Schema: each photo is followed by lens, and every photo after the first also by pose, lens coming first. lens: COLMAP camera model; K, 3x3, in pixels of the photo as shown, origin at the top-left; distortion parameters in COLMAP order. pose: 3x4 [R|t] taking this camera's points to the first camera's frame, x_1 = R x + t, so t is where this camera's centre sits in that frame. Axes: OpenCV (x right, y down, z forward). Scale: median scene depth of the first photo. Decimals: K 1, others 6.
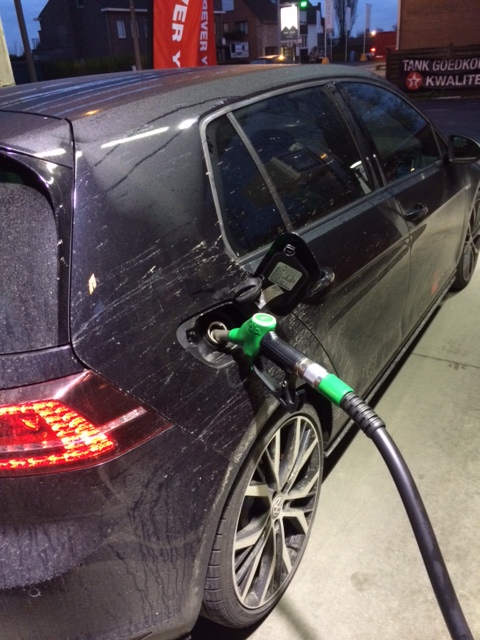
lens RADIAL K [[548.7, 0, 240.0], [0, 548.7, 320.0], [0, 0, 1]] dist [0.066991, -0.087804]
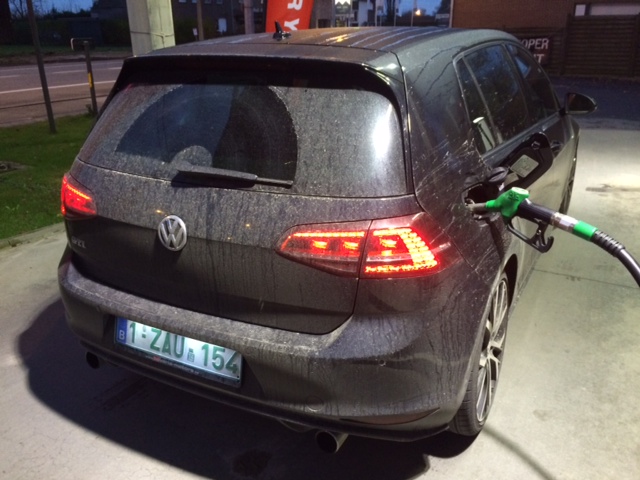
lens RADIAL K [[548.7, 0, 320.0], [0, 548.7, 240.0], [0, 0, 1]] dist [0.066991, -0.087804]
pose [[0.997243, 0.032669, 0.066631, -0.563813], [-0.027443, 0.996584, -0.077891, 0.251094], [-0.068948, 0.075848, 0.994733, -0.406209]]
